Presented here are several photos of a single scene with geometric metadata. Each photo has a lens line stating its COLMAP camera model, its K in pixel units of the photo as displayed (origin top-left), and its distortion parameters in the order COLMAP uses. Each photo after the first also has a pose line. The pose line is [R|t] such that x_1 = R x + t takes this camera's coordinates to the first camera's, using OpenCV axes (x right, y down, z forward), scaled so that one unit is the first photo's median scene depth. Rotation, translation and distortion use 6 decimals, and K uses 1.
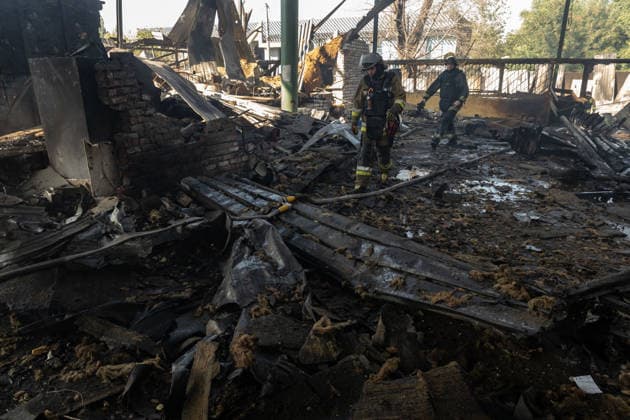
lens RADIAL K [[389.8, 0, 315.5], [0, 389.8, 209.8], [0, 0, 1]] dist [-0.008466, 0.001695]
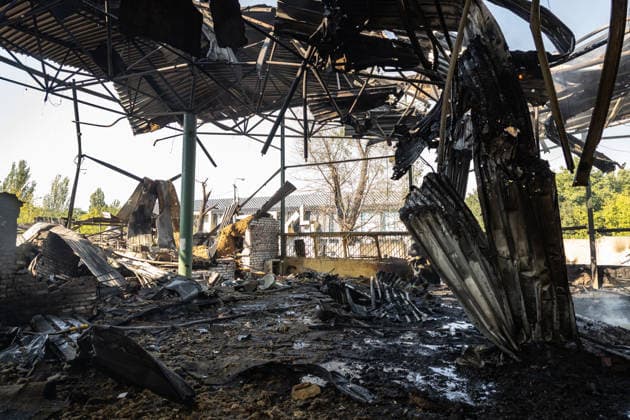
lens RADIAL K [[389.8, 0, 314.6], [0, 389.8, 209.8], [0, 0, 1]] dist [-0.008466, 0.001695]
pose [[0.999315, 0.001860, 0.036958, 0.230114], [0.013123, 0.916018, -0.400923, 0.053714], [-0.034600, 0.401134, 0.915366, -0.193465]]
